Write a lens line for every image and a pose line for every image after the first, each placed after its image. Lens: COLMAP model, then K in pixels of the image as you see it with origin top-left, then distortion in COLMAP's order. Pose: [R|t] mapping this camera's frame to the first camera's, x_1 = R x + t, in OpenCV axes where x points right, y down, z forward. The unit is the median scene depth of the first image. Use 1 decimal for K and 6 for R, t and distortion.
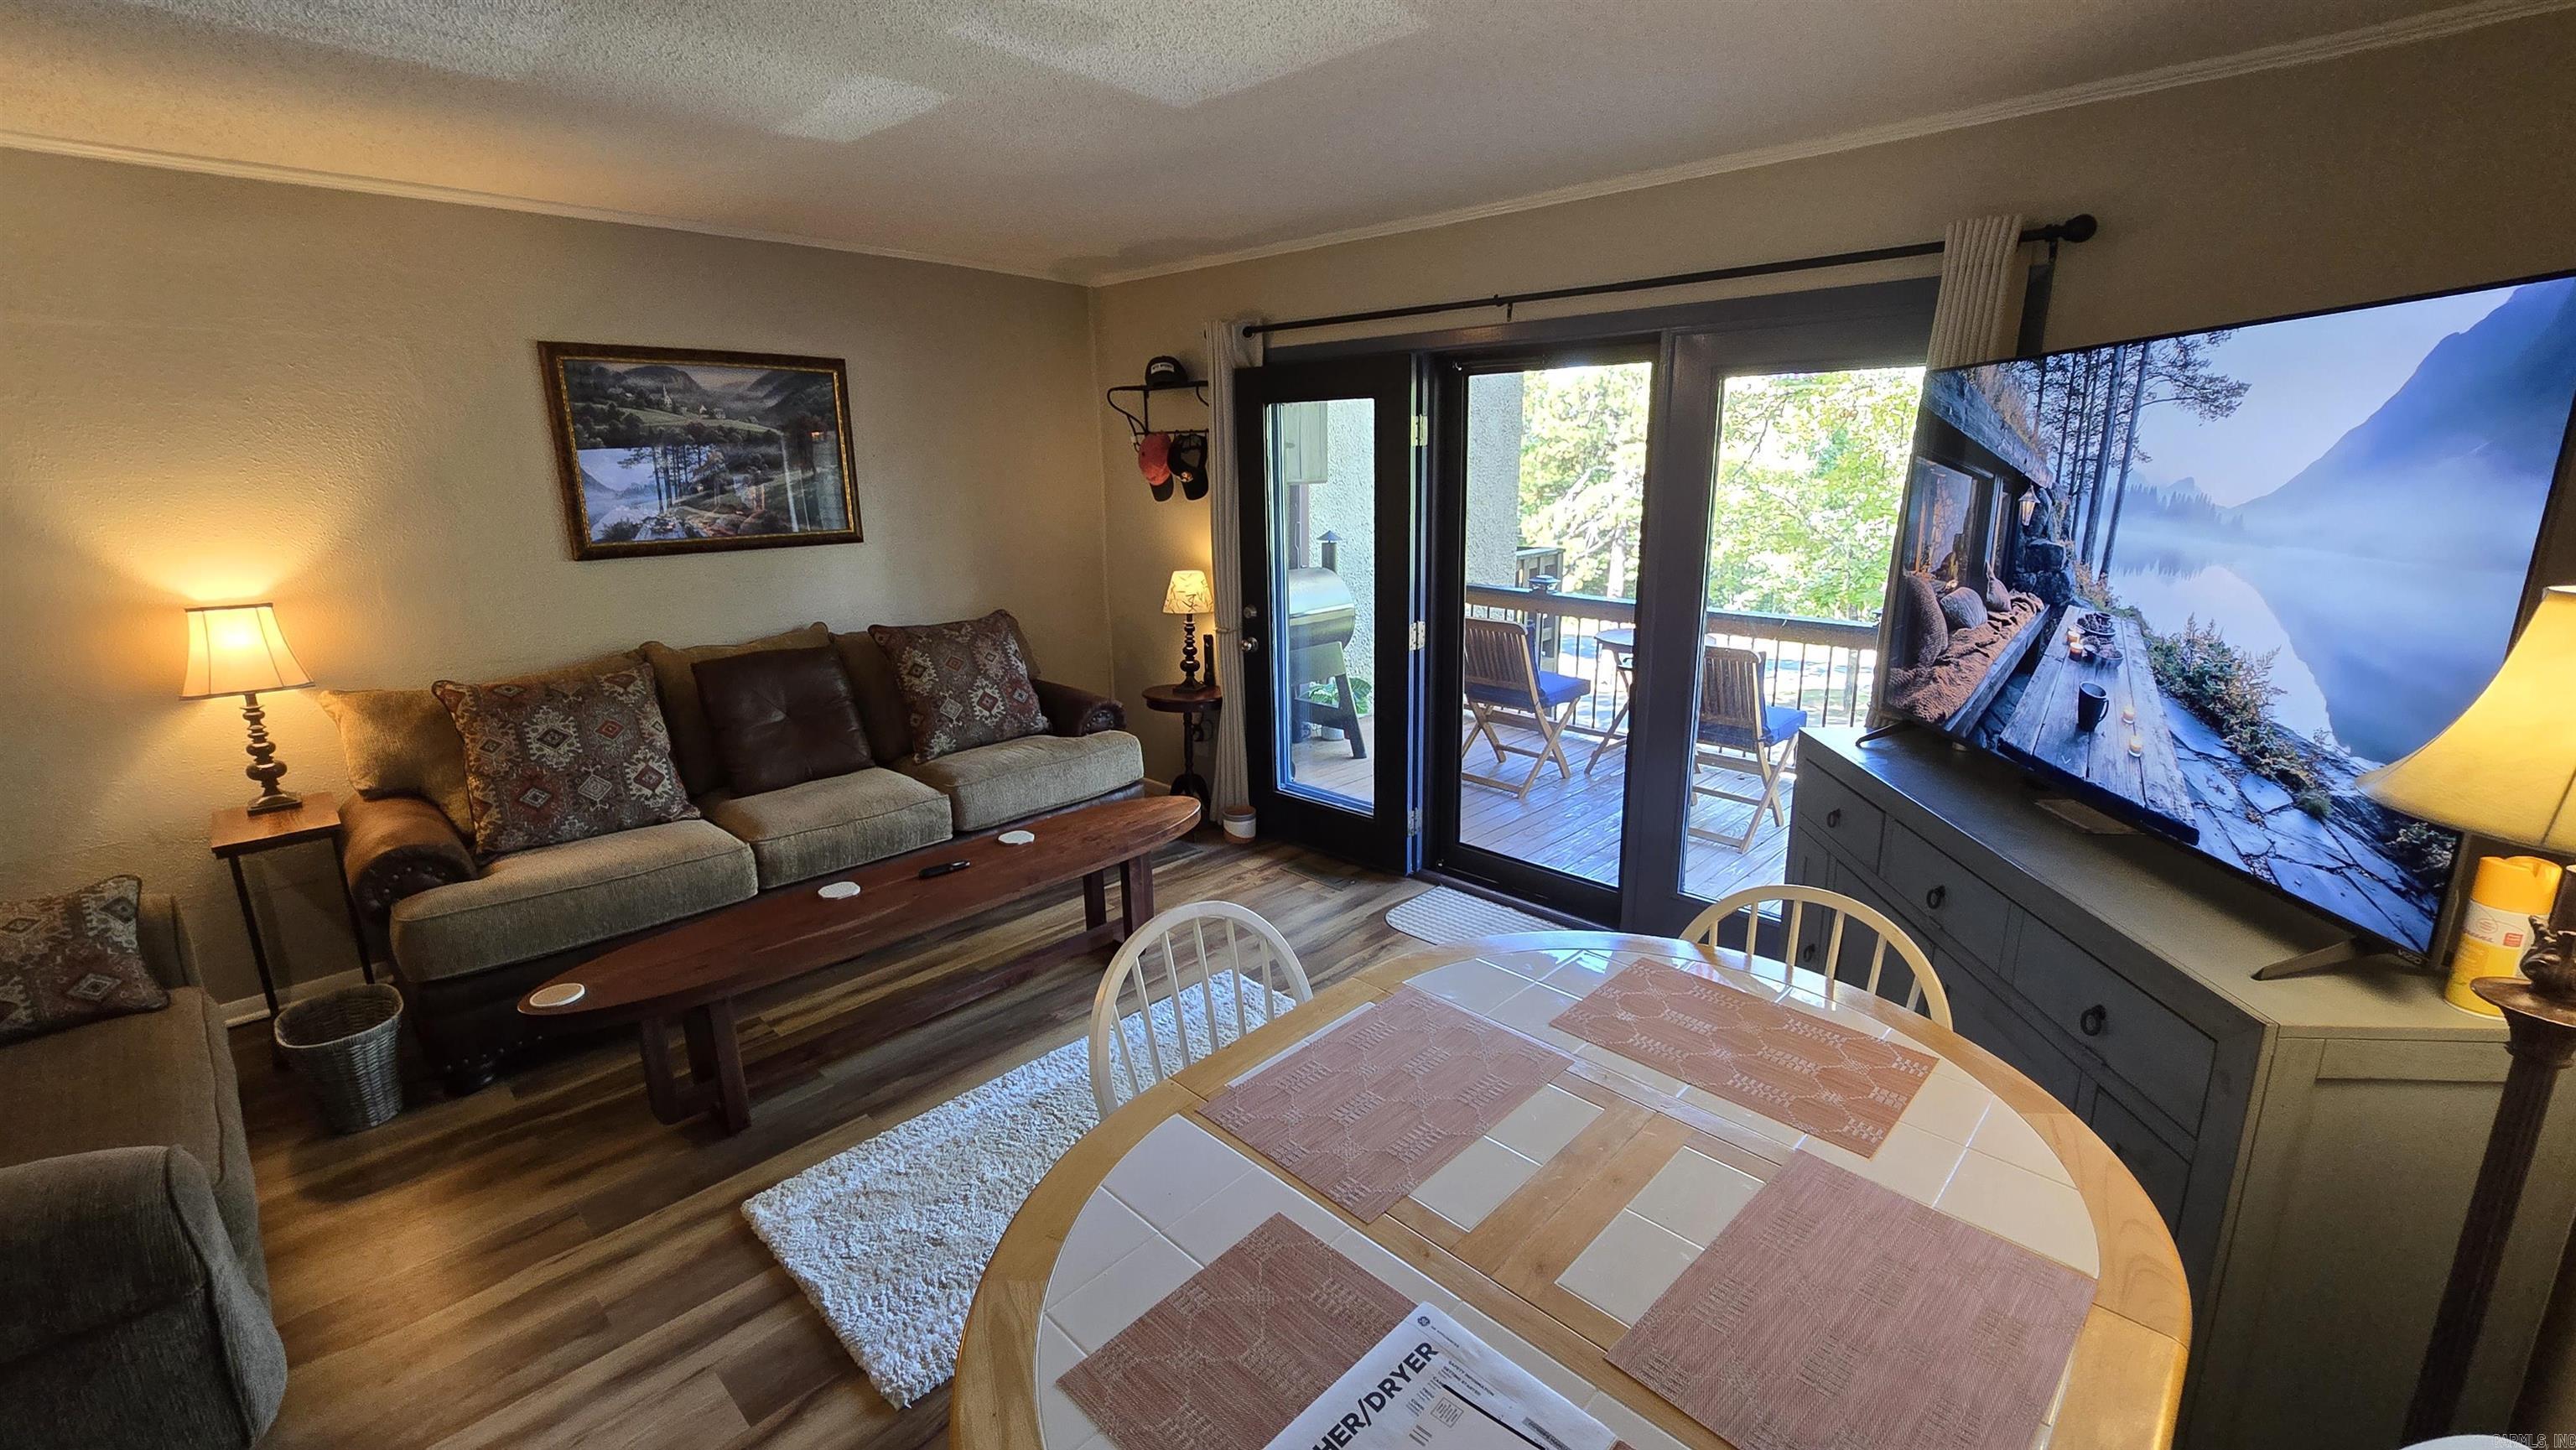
lens RADIAL K [[1052.0, 0, 1285.2], [0, 1052.0, 713.5], [0, 0, 1]] dist [-0.000654, -0.000082]
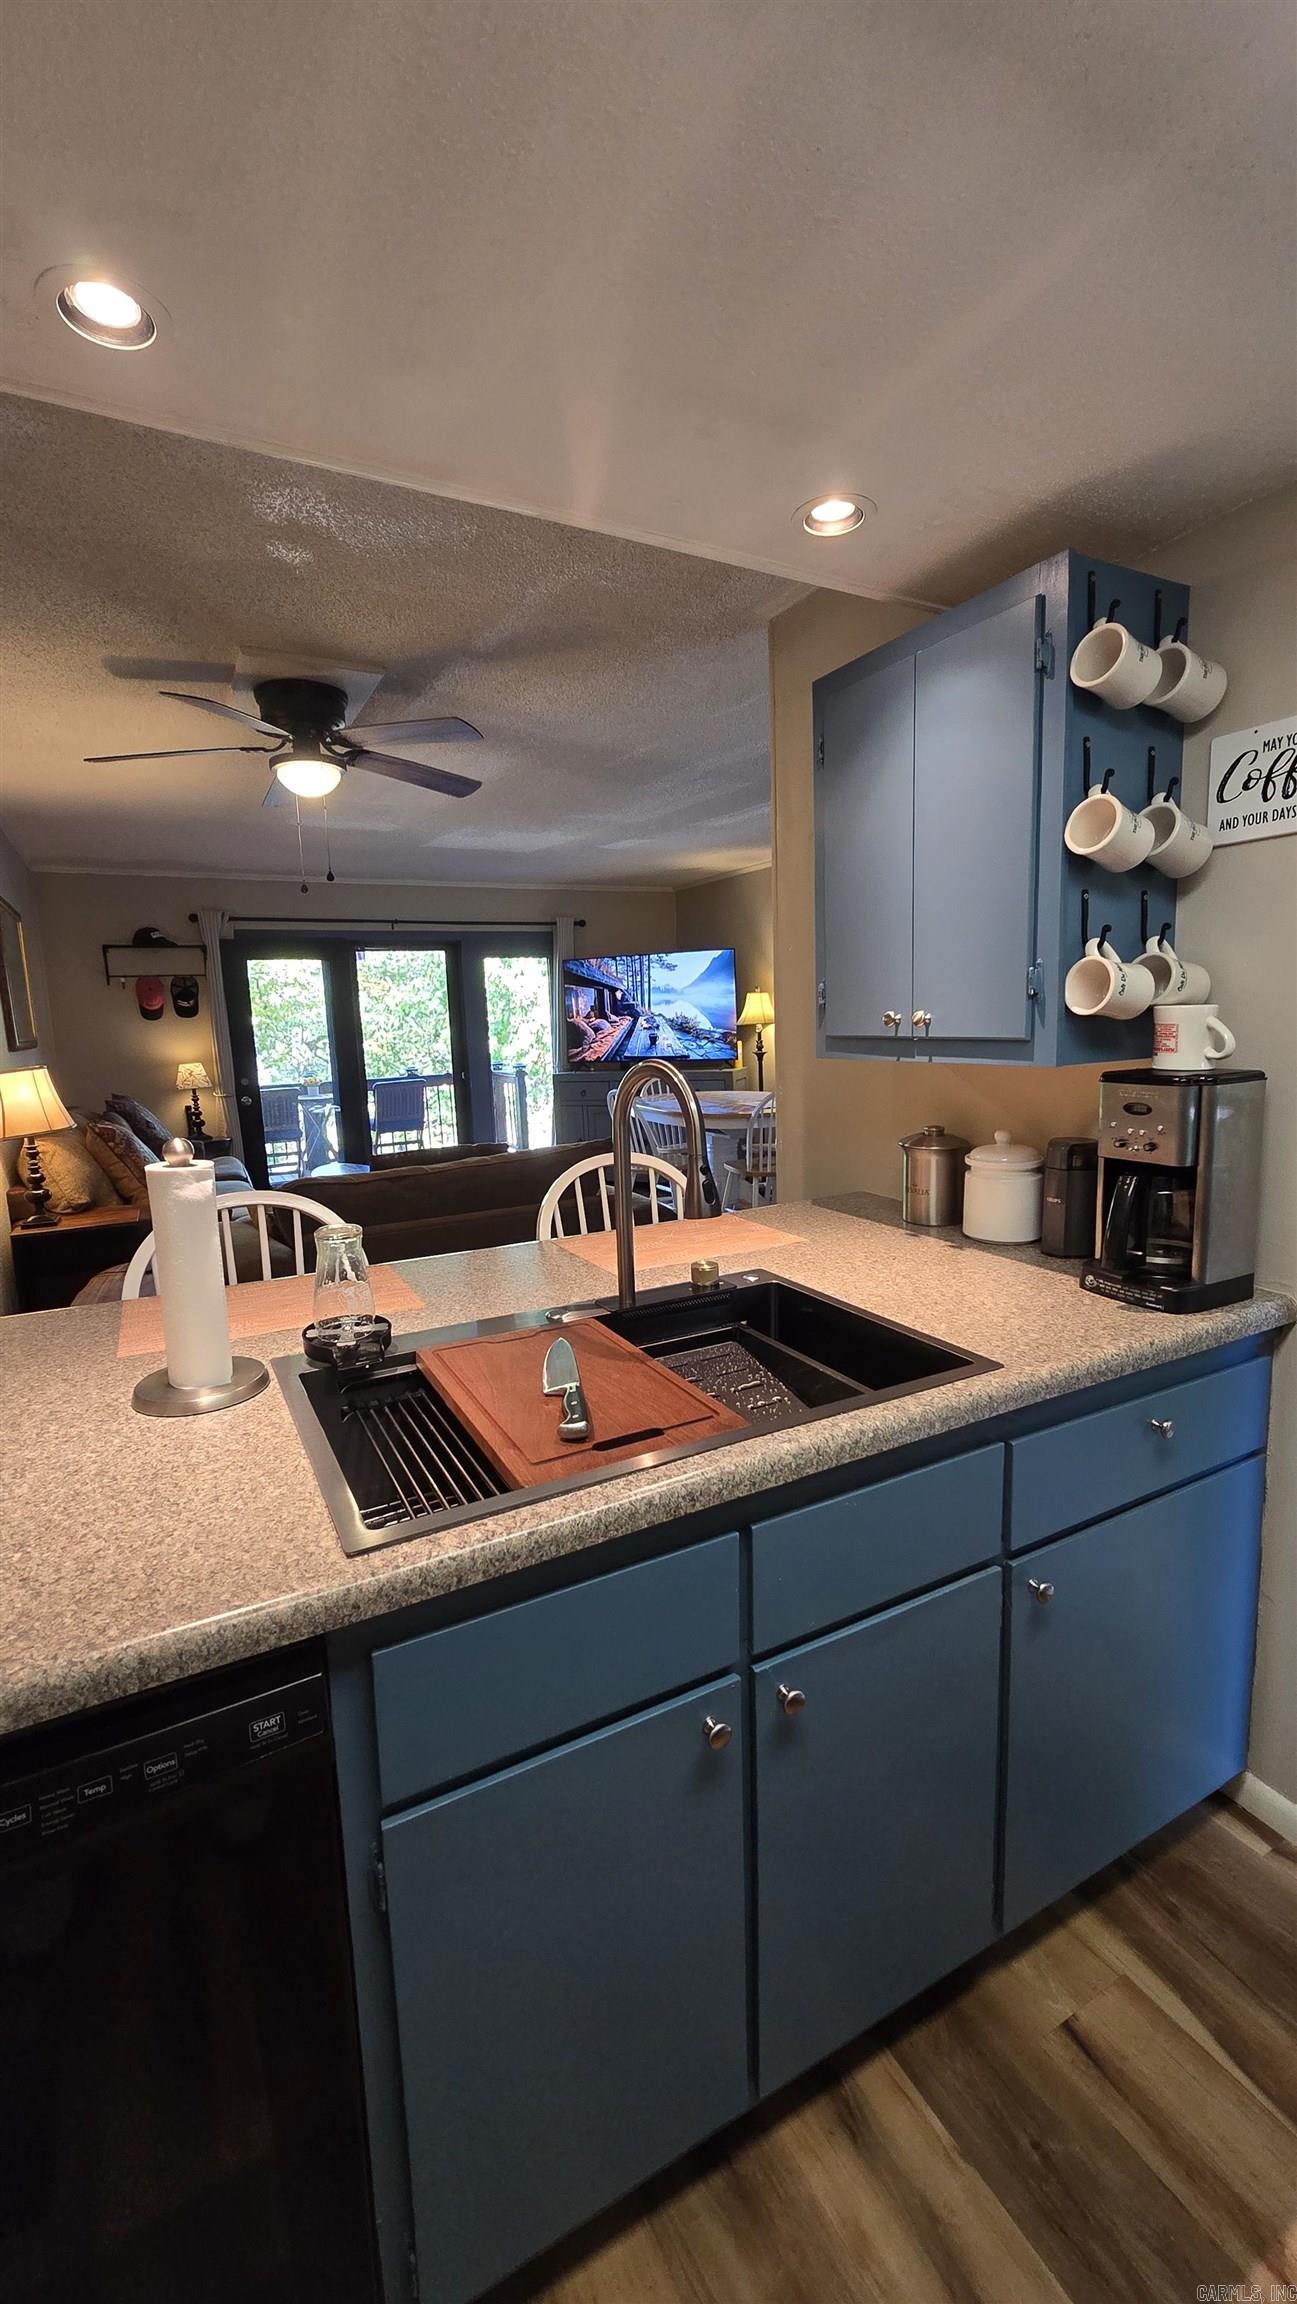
lens RADIAL K [[938.1, 0, 655.0], [0, 938.1, 1148.8], [0, 0, 1]] dist [-0.006548, 0.000043]
pose [[0.301620, -0.139681, 0.943141, -2.235930], [0.260316, 0.963690, 0.059475, 0.155762], [-0.917203, 0.227576, 0.327029, -0.108567]]
